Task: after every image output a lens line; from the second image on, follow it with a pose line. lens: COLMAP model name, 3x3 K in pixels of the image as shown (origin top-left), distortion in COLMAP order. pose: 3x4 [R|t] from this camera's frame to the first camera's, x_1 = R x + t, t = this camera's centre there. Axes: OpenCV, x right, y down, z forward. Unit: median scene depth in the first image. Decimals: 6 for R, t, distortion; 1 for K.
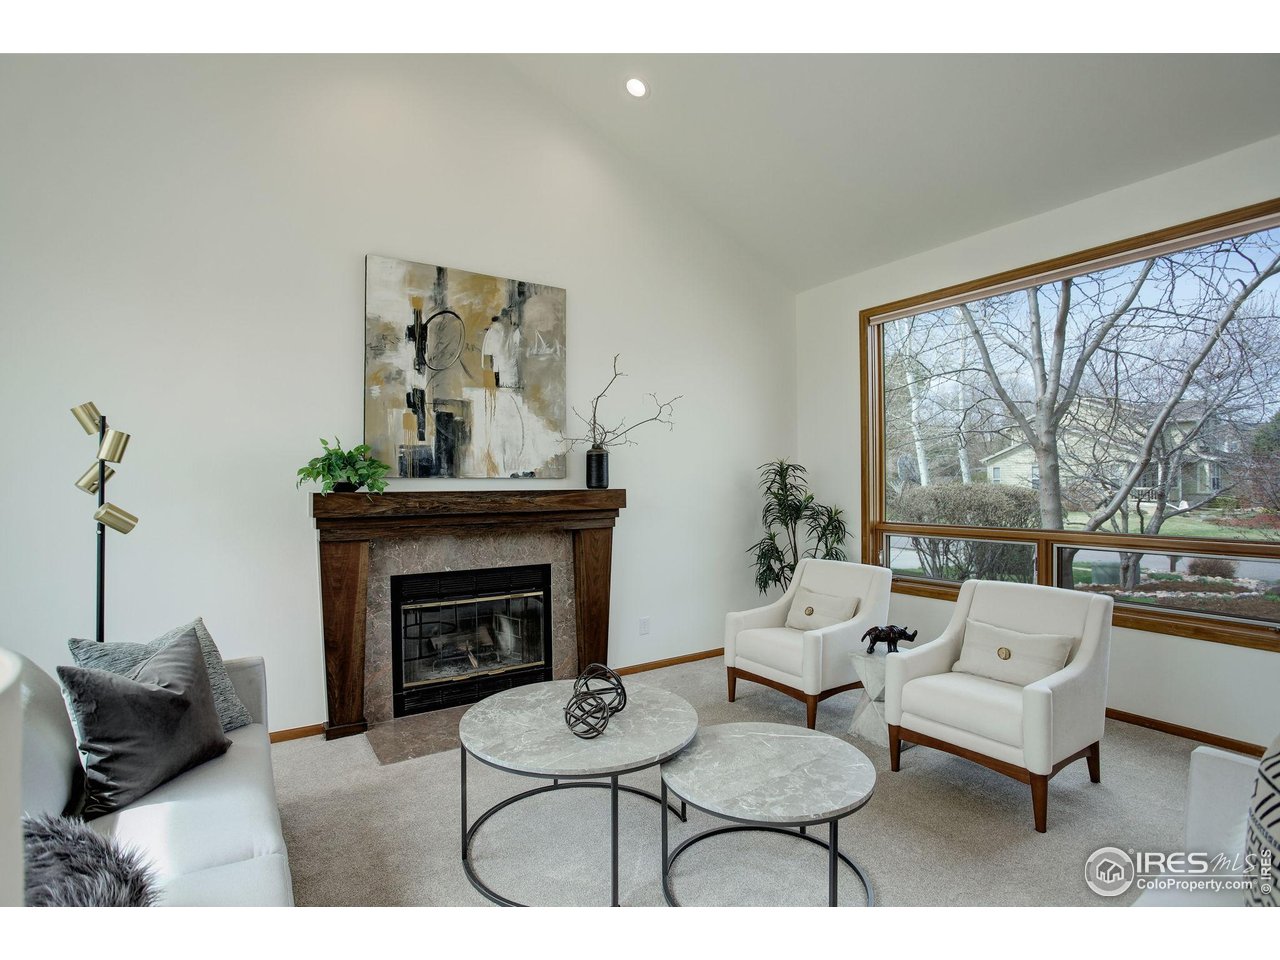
lens RADIAL K [[624.9, 0, 637.2], [0, 624.9, 482.7], [0, 0, 1]] dist [-0.063732, 0.025154]
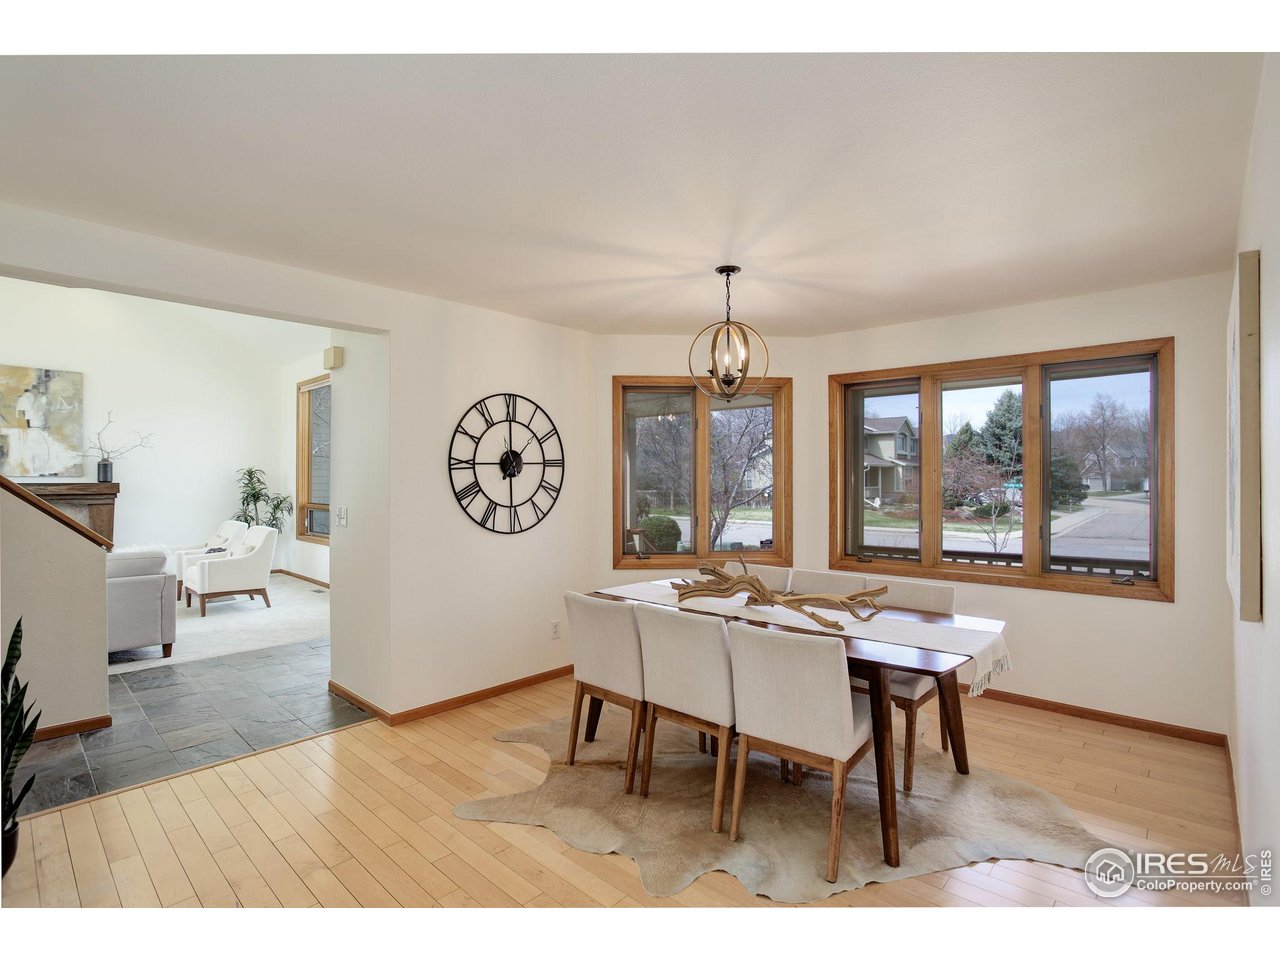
lens RADIAL K [[624.9, 0, 637.2], [0, 624.9, 482.7], [0, 0, 1]] dist [-0.063732, 0.025154]
pose [[0.970670, 0.007994, 0.240282, 1.106613], [-0.009480, 0.999942, 0.005026, -0.015096], [-0.240228, -0.007156, 0.970690, -1.174359]]
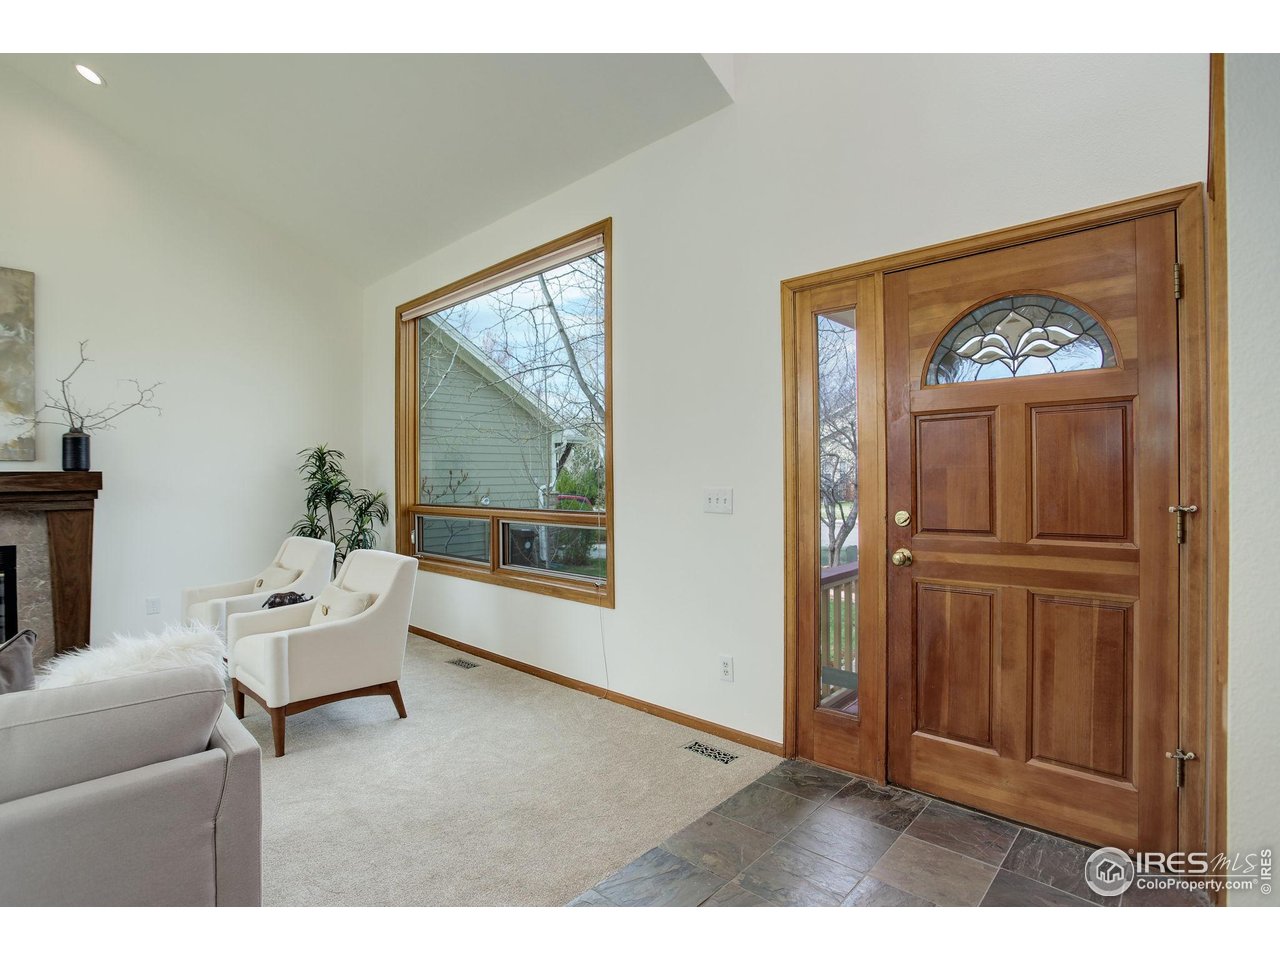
lens RADIAL K [[637.8, 0, 640.0], [0, 637.8, 480.0], [0, 0, 1]] dist [-0.064284, 0.024277]
pose [[0.972586, -0.001028, 0.232543, 0.647343], [-0.000163, 0.999987, 0.005102, 0.019988], [-0.232546, -0.005000, 0.972573, -0.204126]]
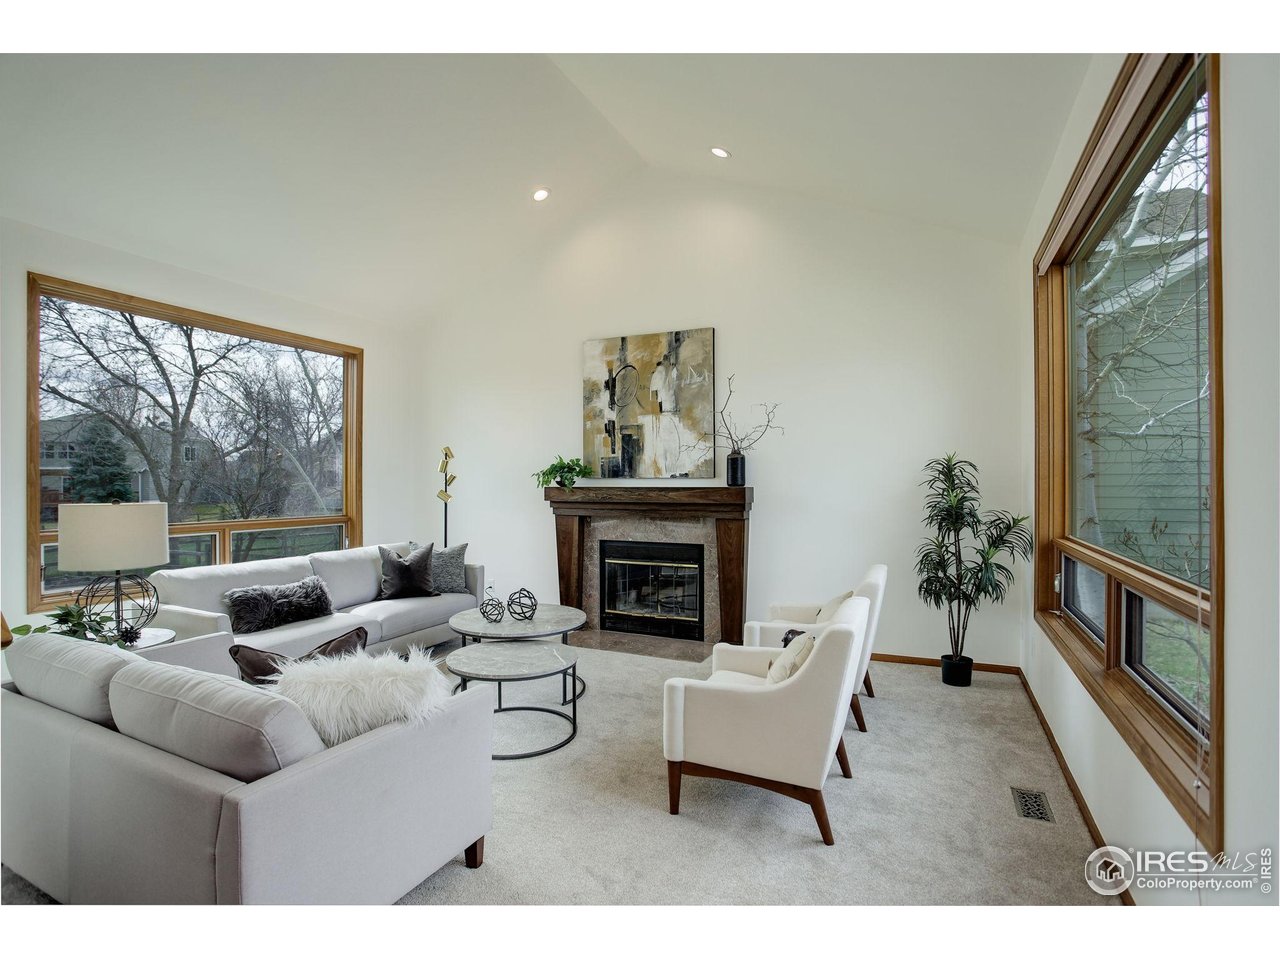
lens RADIAL K [[624.9, 0, 637.2], [0, 624.9, 482.7], [0, 0, 1]] dist [-0.063732, 0.025154]
pose [[0.523780, 0.007681, -0.851819, 0.934468], [0.000753, 0.999955, 0.009479, -0.010261], [0.851853, -0.005606, 0.523751, 0.223313]]
